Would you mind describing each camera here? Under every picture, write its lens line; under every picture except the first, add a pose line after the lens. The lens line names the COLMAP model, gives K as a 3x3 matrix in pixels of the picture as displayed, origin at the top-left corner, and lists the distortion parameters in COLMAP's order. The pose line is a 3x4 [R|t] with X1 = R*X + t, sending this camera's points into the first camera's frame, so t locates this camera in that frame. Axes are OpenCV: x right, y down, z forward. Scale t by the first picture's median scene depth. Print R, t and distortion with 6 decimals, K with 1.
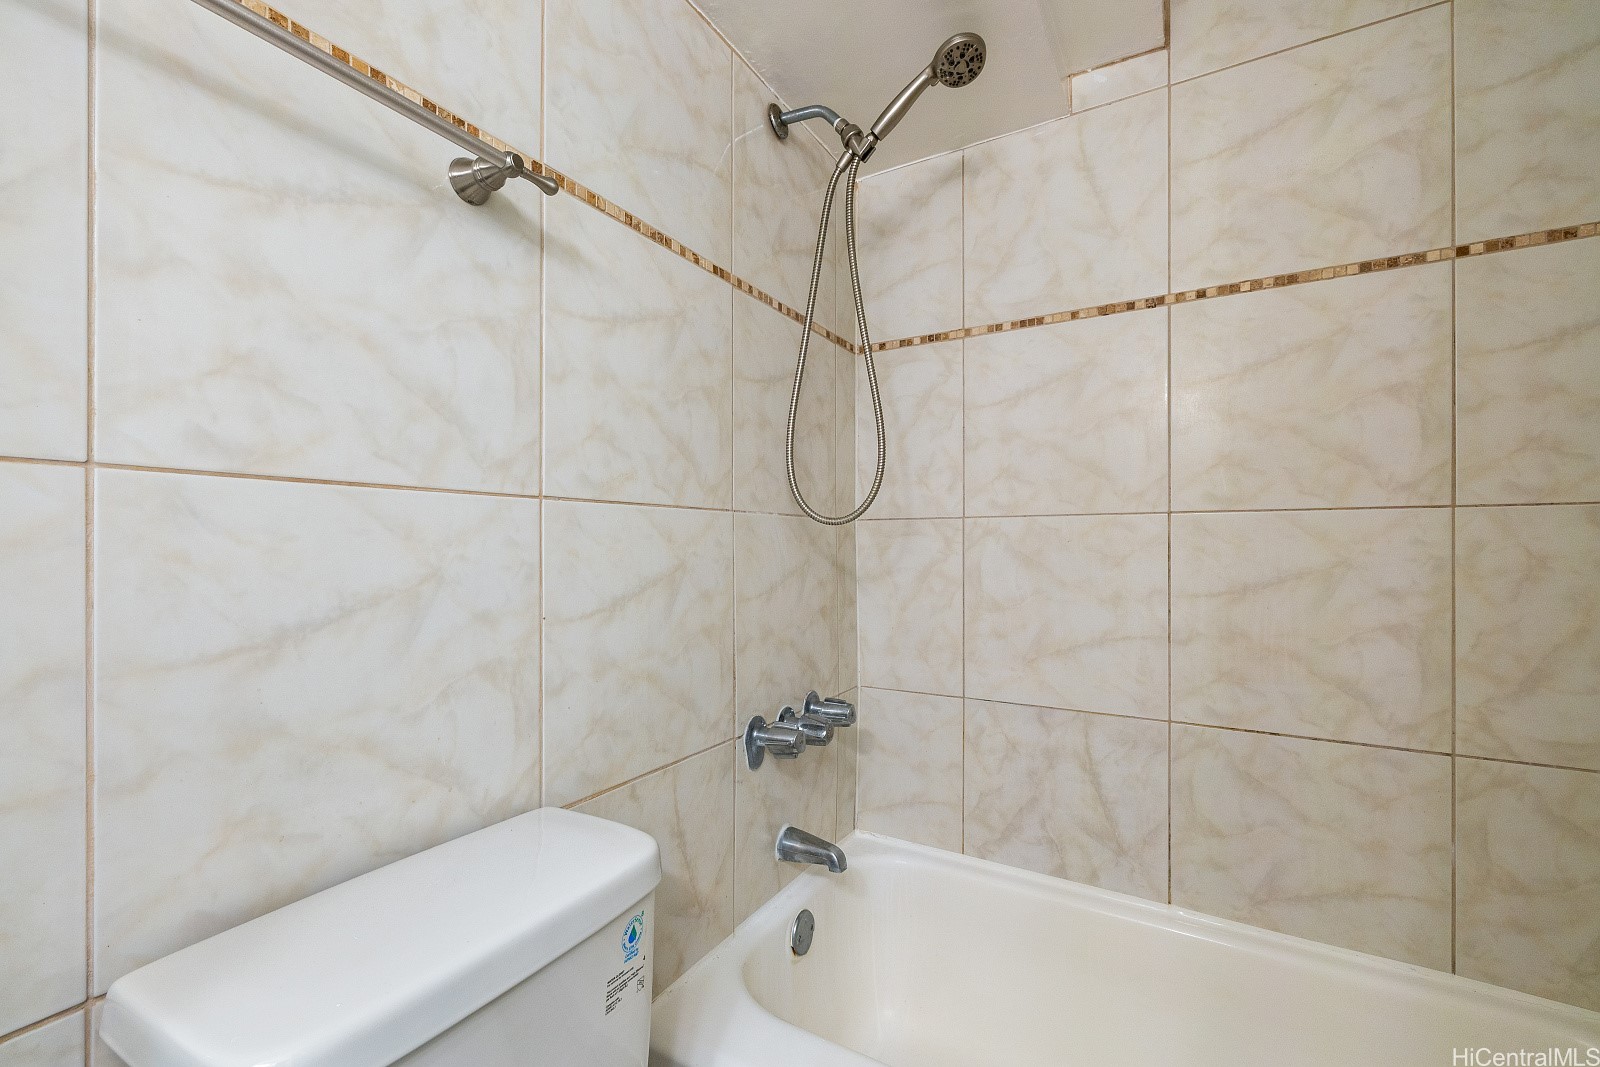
lens RADIAL K [[678.9, 0, 804.3], [0, 678.9, 542.0], [0, 0, 1]] dist [-0.002539, 0.000349]
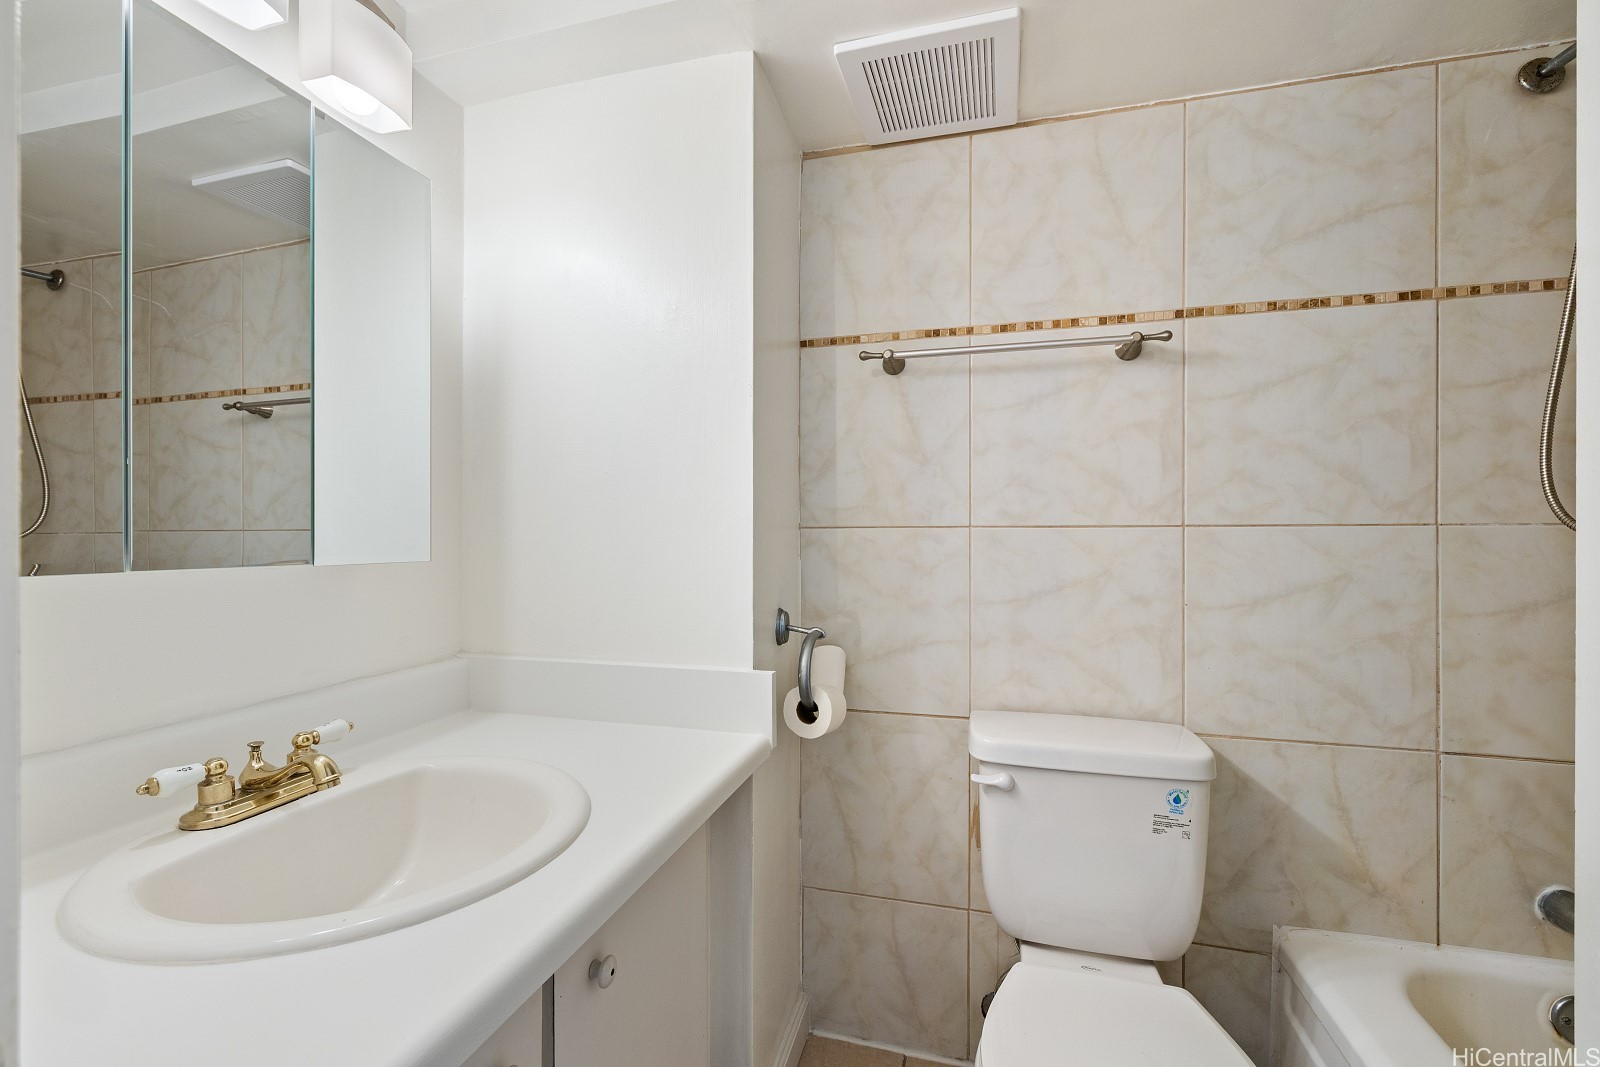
lens RADIAL K [[678.9, 0, 802.7], [0, 678.9, 539.1], [0, 0, 1]] dist [-0.002539, 0.000349]
pose [[0.238825, -0.004864, -0.971050, 0.783674], [0.002455, 0.999987, -0.004405, -0.027059], [0.971059, -0.001332, 0.238834, -0.180912]]
